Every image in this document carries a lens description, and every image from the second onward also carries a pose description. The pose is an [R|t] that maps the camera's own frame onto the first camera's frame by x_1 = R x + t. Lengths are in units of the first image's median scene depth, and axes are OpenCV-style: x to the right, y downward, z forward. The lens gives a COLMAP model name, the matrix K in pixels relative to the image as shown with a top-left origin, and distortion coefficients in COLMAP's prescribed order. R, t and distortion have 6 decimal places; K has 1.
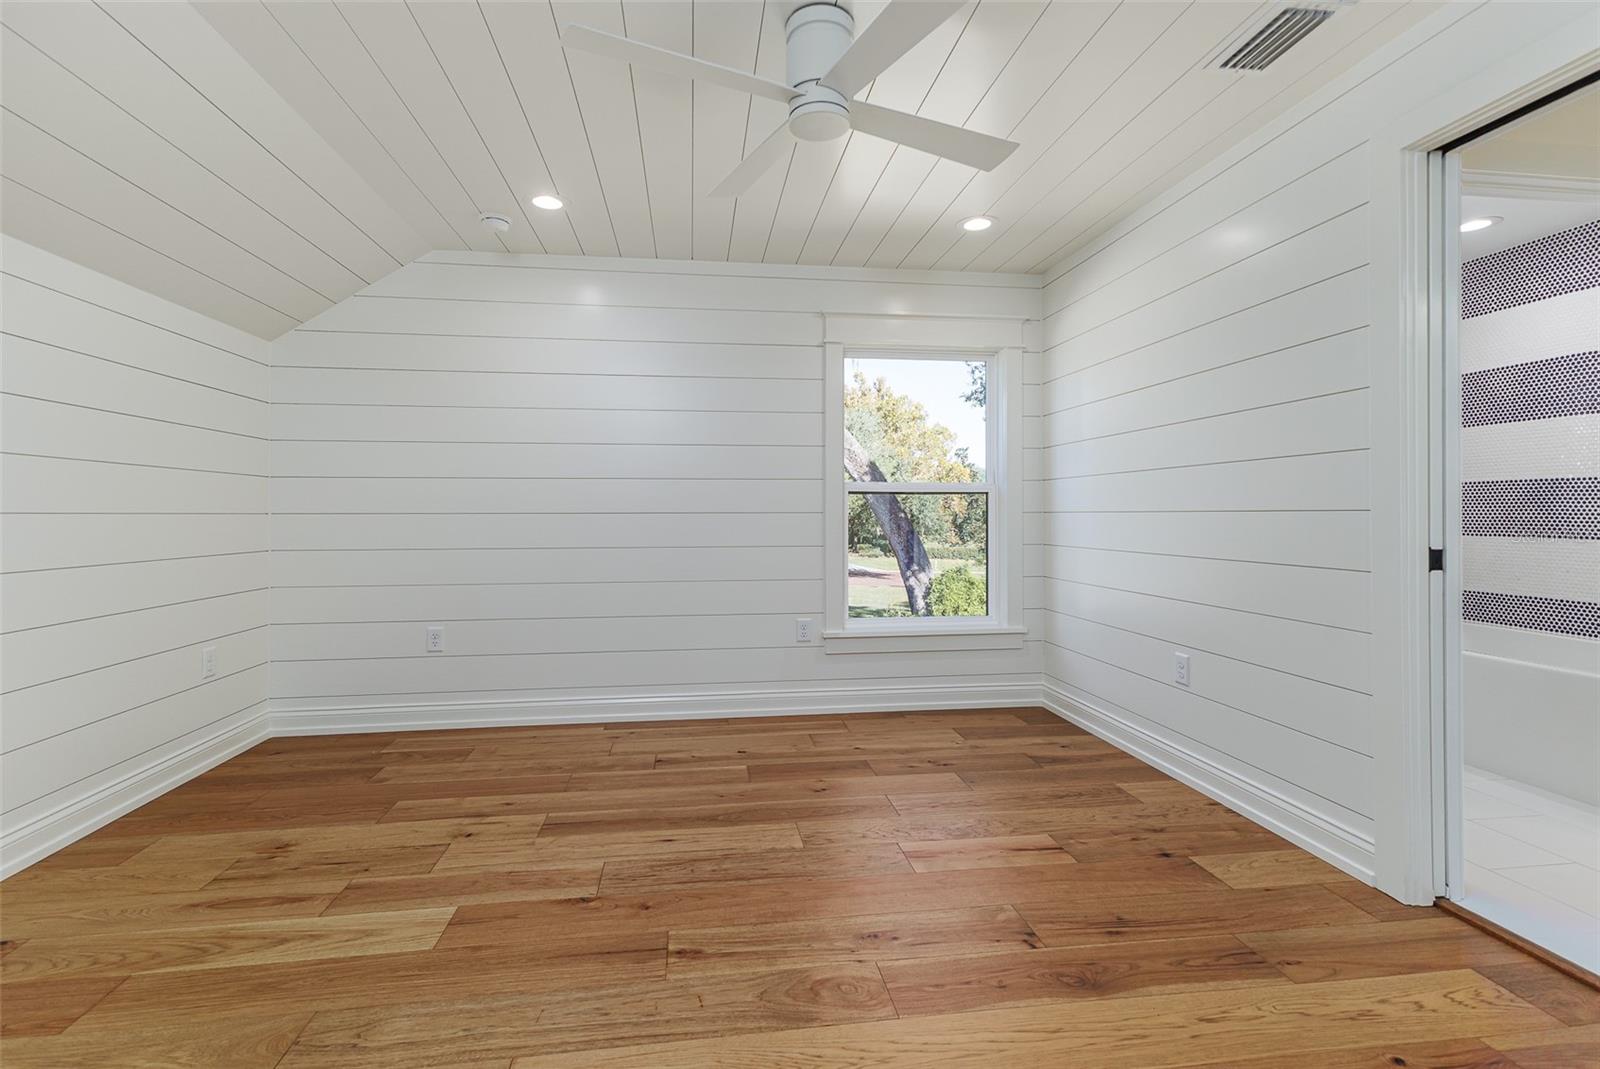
lens RADIAL K [[717.2, 0, 793.3], [0, 717.2, 522.9], [0, 0, 1]] dist [0.002499, 0.000257]
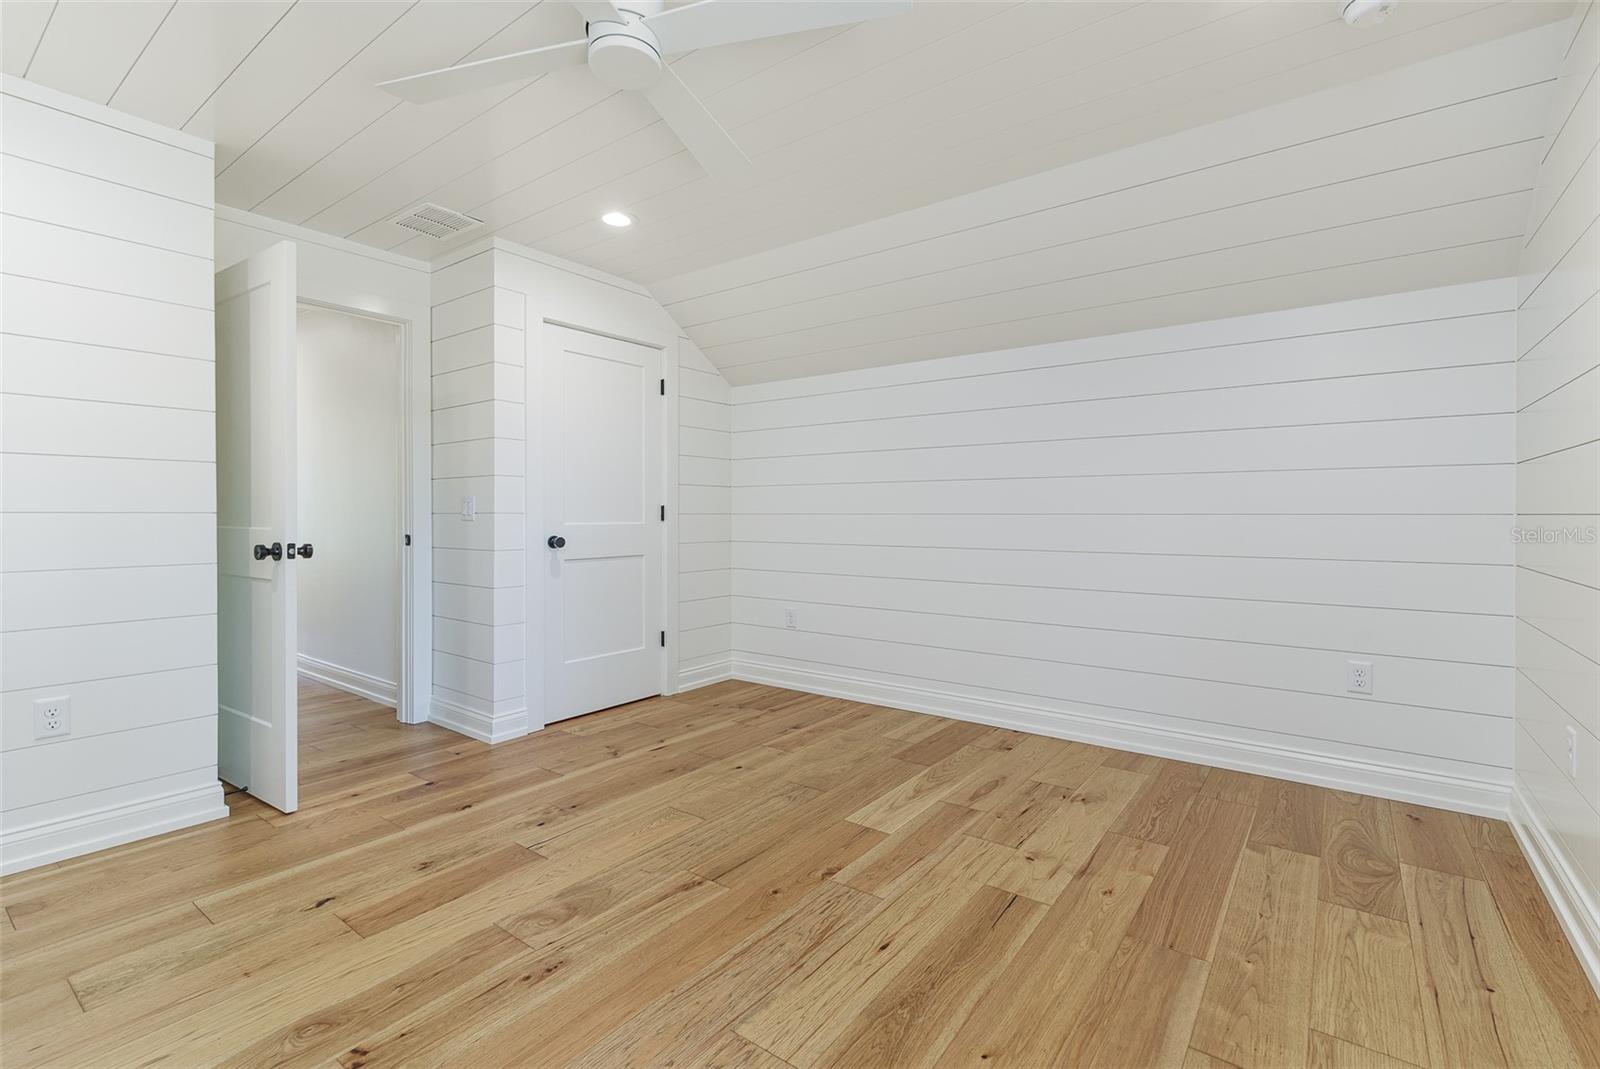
lens RADIAL K [[717.2, 0, 807.0], [0, 717.2, 524.6], [0, 0, 1]] dist [0.002499, 0.000257]
pose [[-0.707661, 0.011735, -0.706455, 0.467402], [-0.009339, 0.999619, 0.025960, -0.021914], [0.706491, 0.024968, -0.707282, 1.666320]]
